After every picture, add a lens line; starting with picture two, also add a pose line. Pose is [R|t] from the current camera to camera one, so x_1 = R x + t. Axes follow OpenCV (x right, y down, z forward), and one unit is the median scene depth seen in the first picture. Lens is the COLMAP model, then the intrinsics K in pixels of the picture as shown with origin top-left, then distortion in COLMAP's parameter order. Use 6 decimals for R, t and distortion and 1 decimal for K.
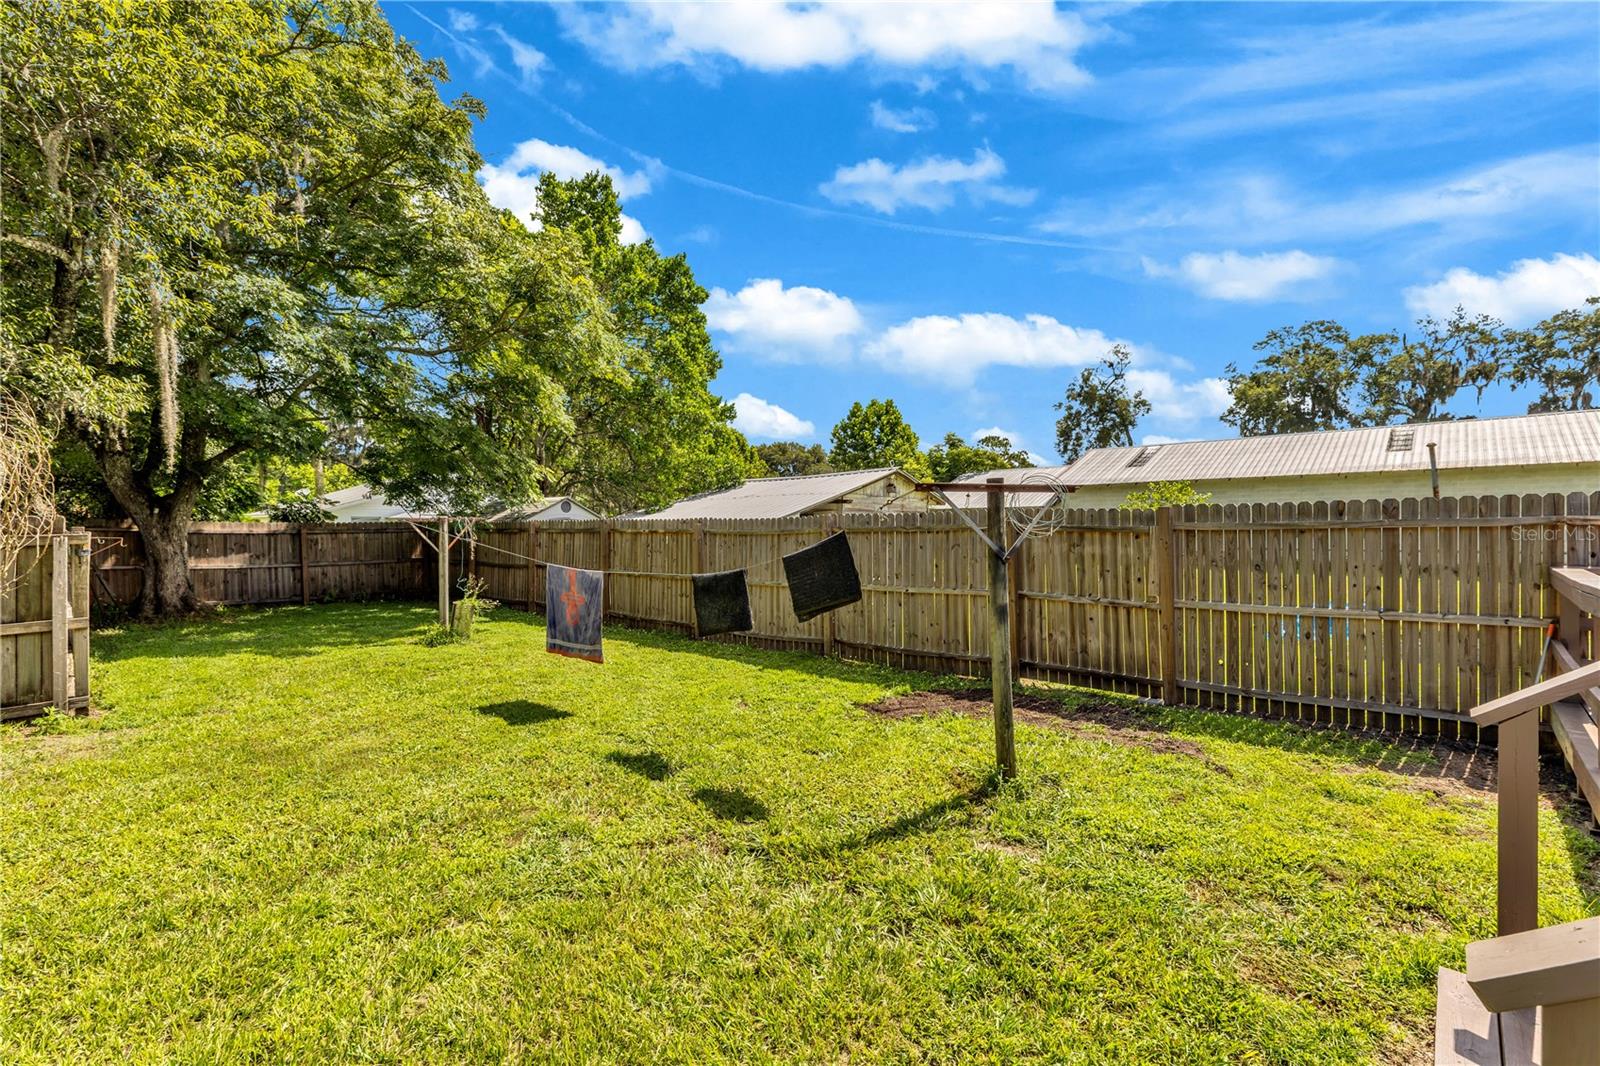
lens RADIAL K [[732.6, 0, 787.9], [0, 732.6, 520.7], [0, 0, 1]] dist [-0.004180, -0.000081]
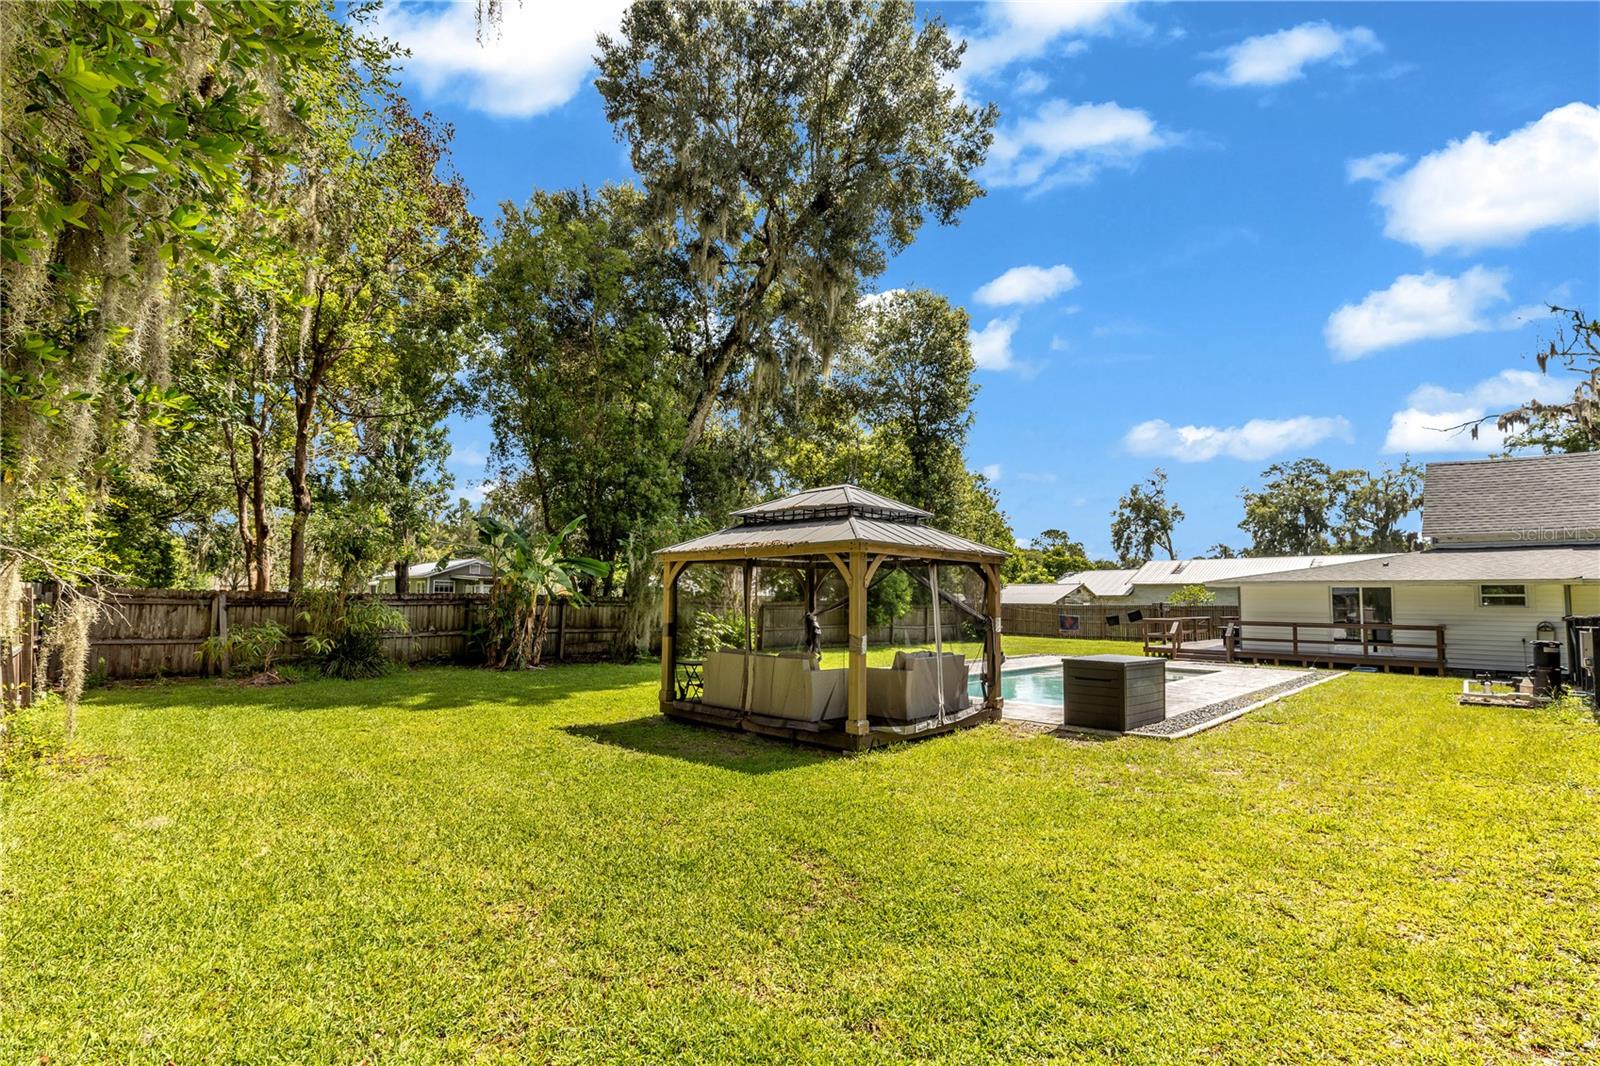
lens RADIAL K [[732.6, 0, 809.3], [0, 732.6, 540.1], [0, 0, 1]] dist [-0.004180, -0.000081]
pose [[0.999711, 0.016848, -0.017176, -0.150723], [-0.018069, 0.997122, -0.073625, -0.003505], [0.015886, 0.073914, 0.997138, -0.309485]]
